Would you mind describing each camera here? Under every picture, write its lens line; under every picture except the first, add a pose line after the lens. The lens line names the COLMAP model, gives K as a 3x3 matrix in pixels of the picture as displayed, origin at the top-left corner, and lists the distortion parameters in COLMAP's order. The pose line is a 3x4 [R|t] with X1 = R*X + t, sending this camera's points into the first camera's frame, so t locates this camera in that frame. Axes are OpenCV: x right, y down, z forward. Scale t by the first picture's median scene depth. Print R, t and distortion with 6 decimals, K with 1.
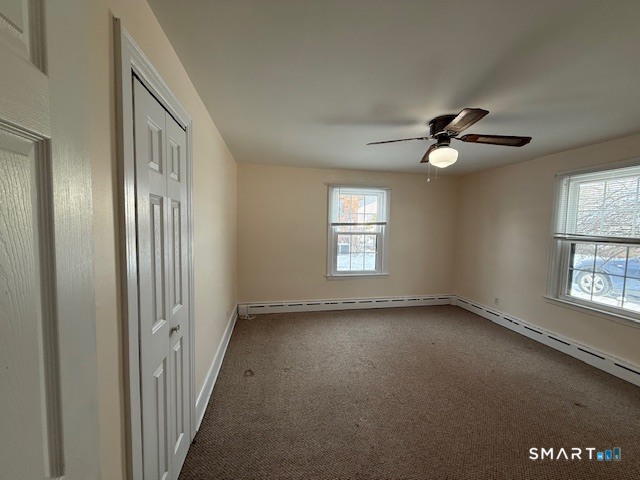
lens RADIAL K [[255.9, 0, 320.0], [0, 255.9, 240.0], [0, 0, 1]] dist [-0.000312, -0.000037]
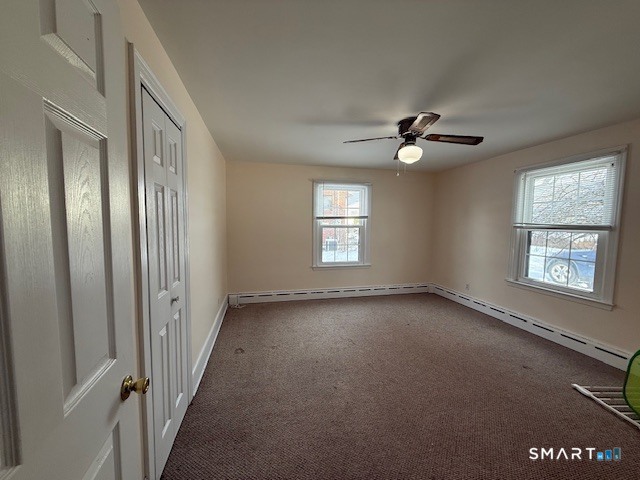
lens RADIAL K [[255.9, 0, 320.0], [0, 255.9, 240.0], [0, 0, 1]] dist [-0.000312, -0.000037]
pose [[0.999206, -0.011026, 0.038274, 0.027519], [0.010797, 0.999923, 0.006178, 0.036432], [-0.038339, -0.005760, 0.999248, -0.097129]]
